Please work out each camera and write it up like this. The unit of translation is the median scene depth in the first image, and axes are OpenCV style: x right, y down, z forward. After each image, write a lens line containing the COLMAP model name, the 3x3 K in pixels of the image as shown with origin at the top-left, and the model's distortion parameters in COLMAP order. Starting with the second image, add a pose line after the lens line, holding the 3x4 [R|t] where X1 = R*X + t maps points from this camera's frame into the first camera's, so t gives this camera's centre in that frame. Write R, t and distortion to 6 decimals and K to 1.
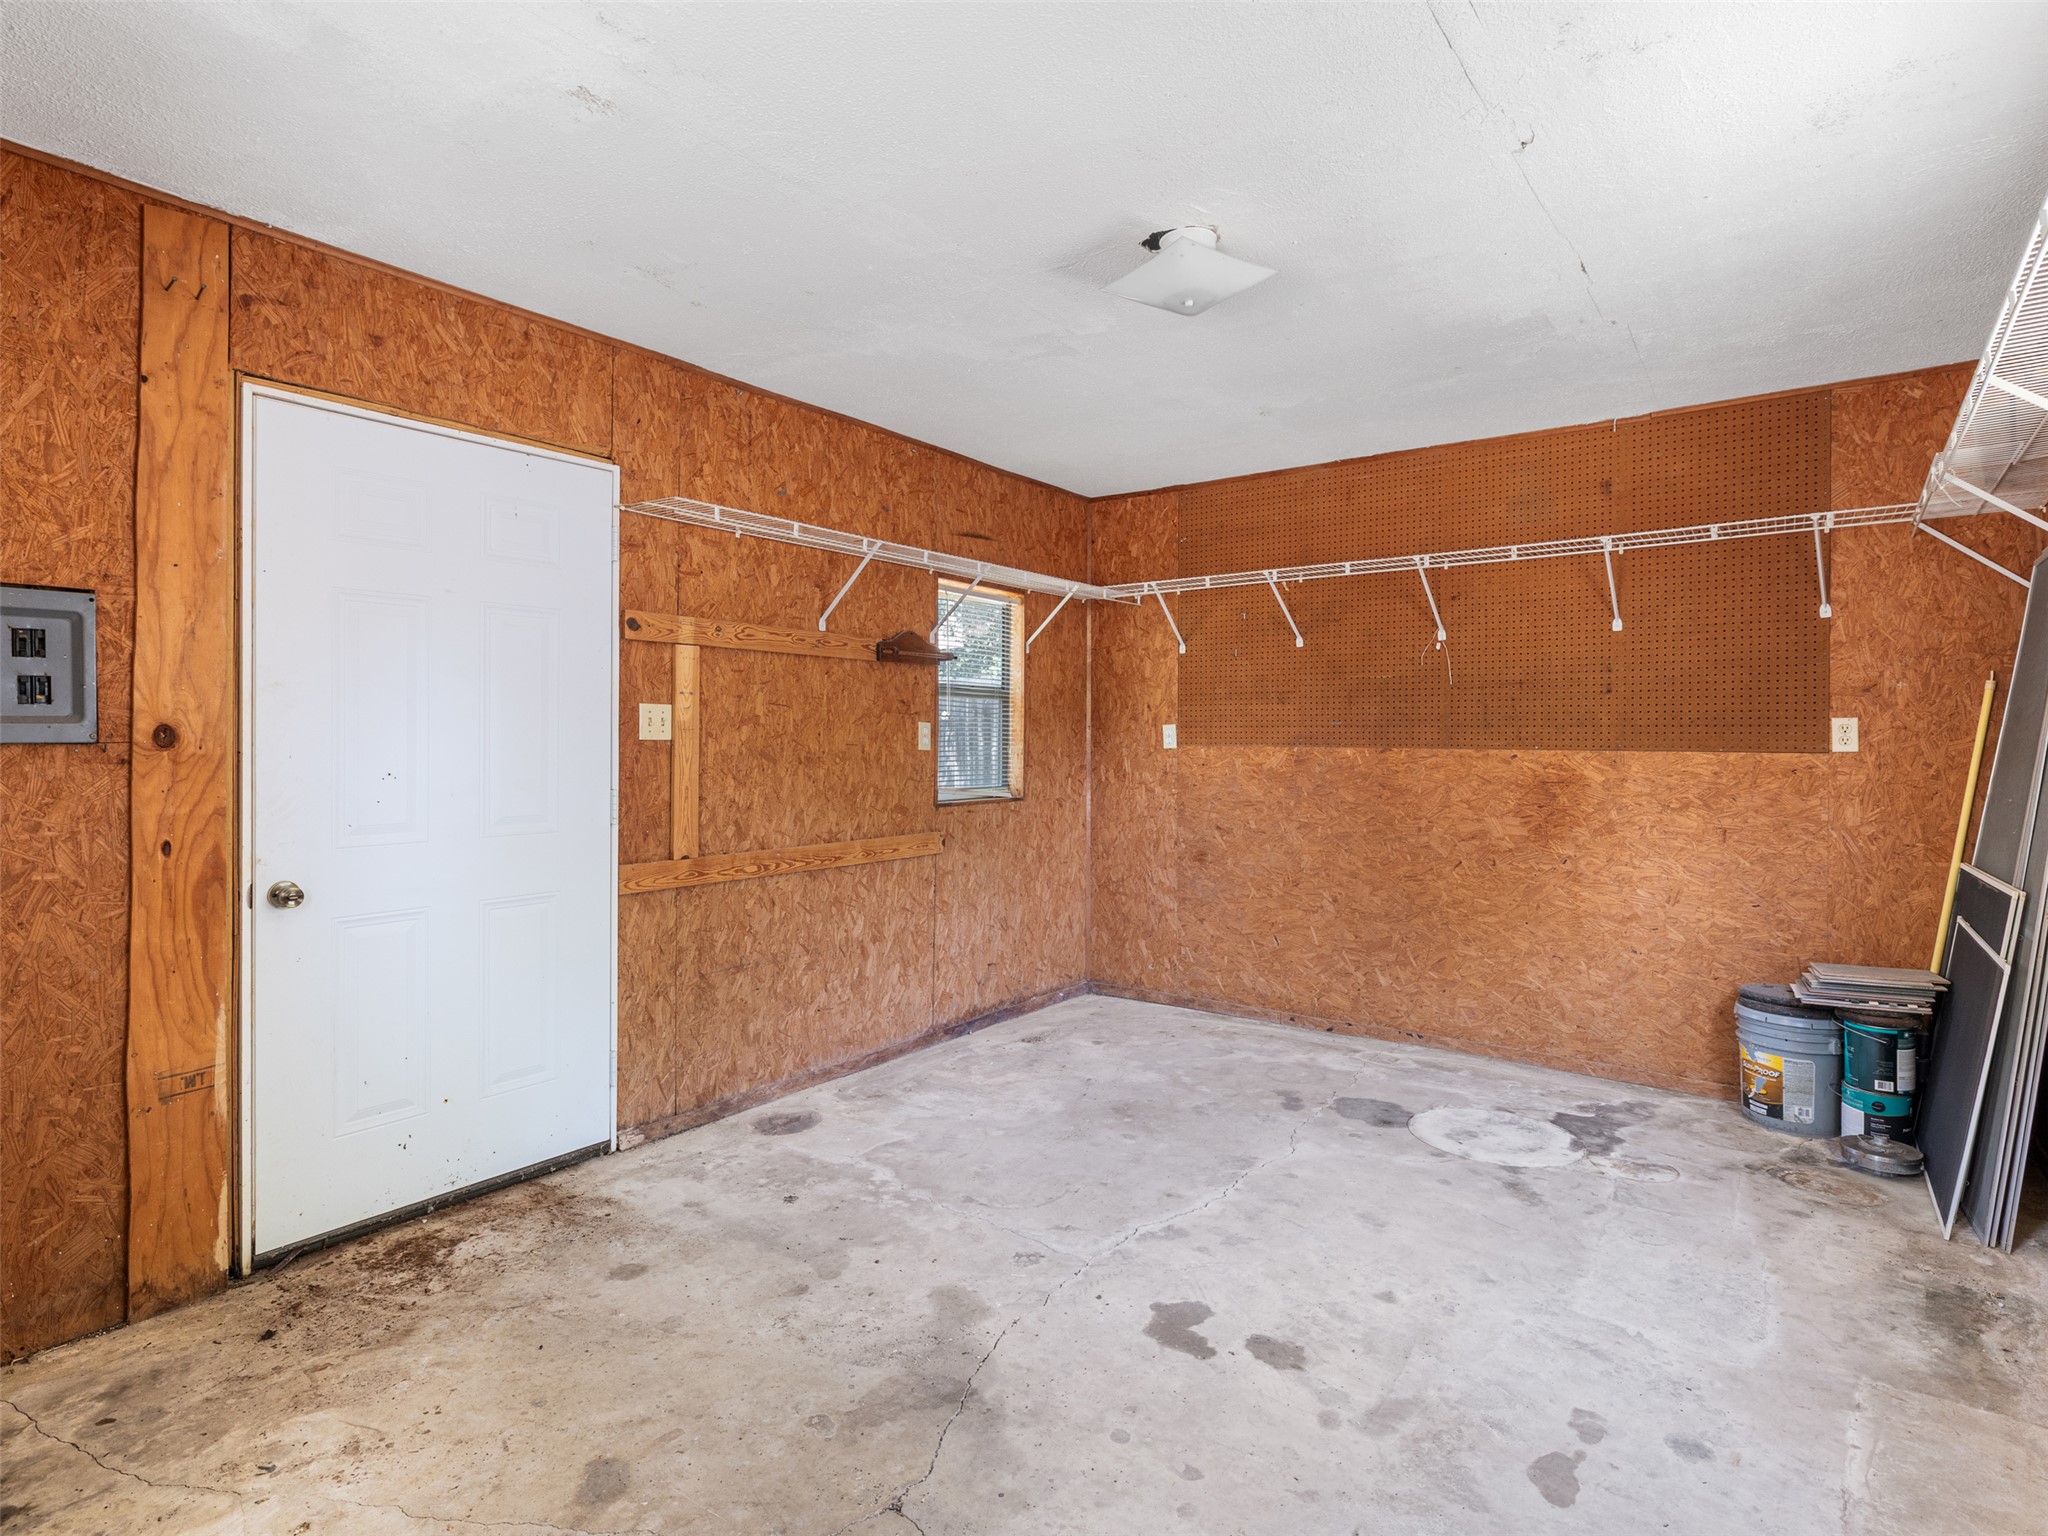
lens RADIAL K [[1098.5, 0, 1024.0], [0, 1098.5, 768.0], [0, 0, 1]] dist [-0.000428, -0.000241]
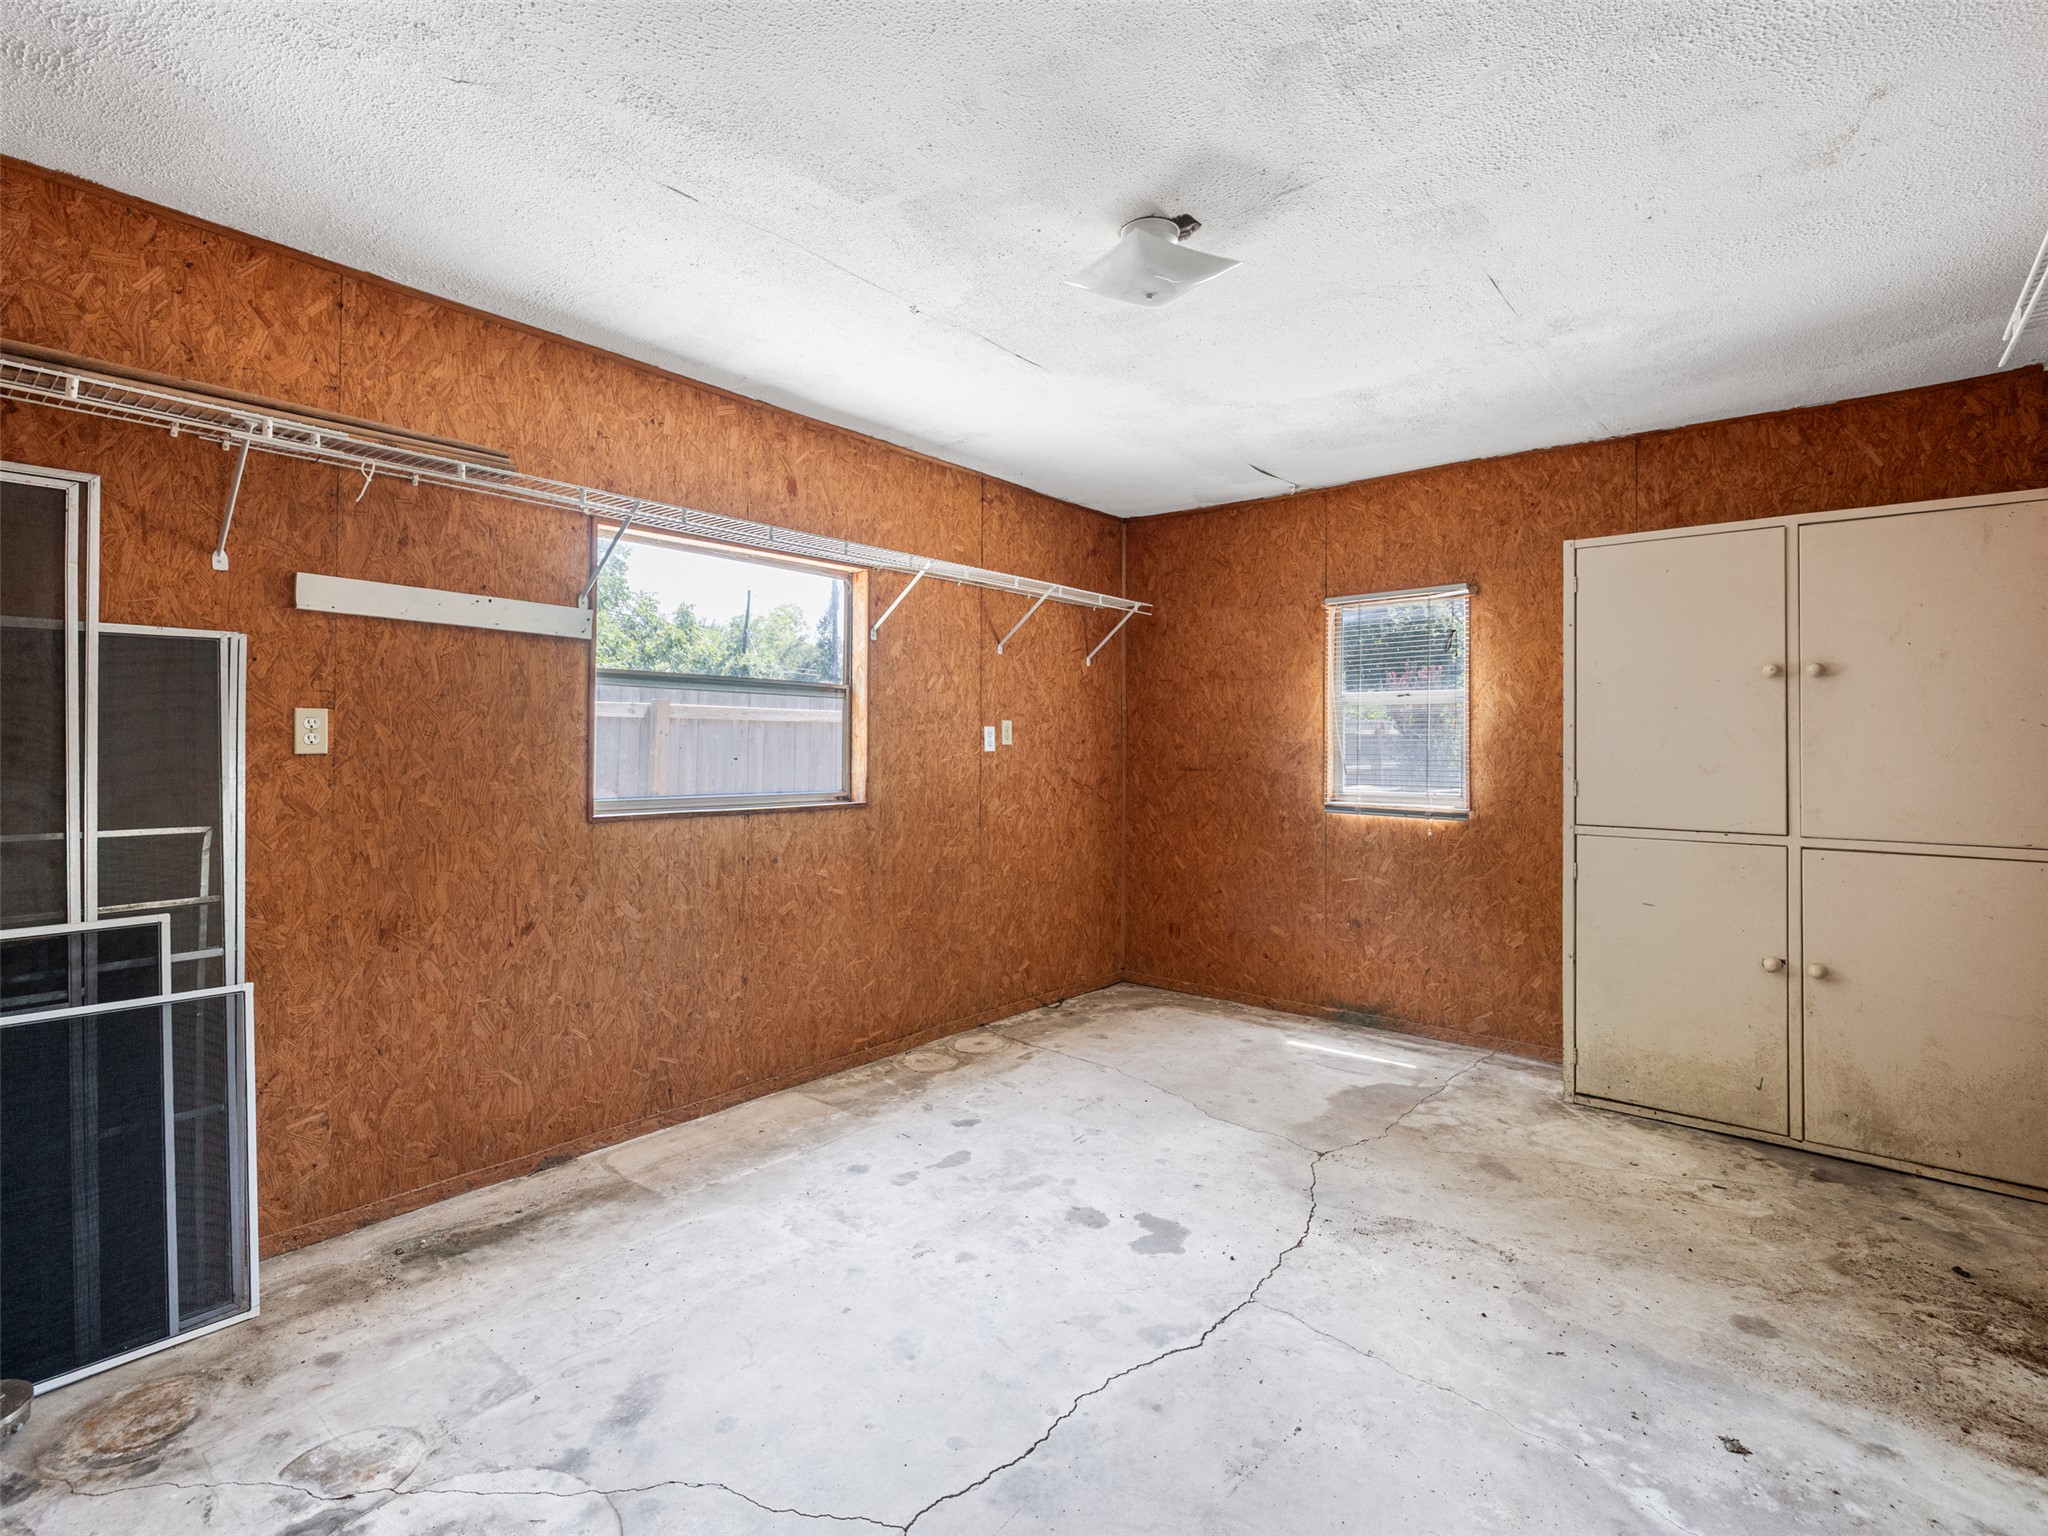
lens RADIAL K [[981.4, 0, 1024.0], [0, 981.4, 768.0], [0, 0, 1]] dist [0.000463, 0.000224]
pose [[-0.998791, -0.009805, 0.048174, 0.227871], [-0.007514, 0.998843, 0.047509, -0.046783], [-0.048584, 0.047089, -0.997708, 1.918766]]
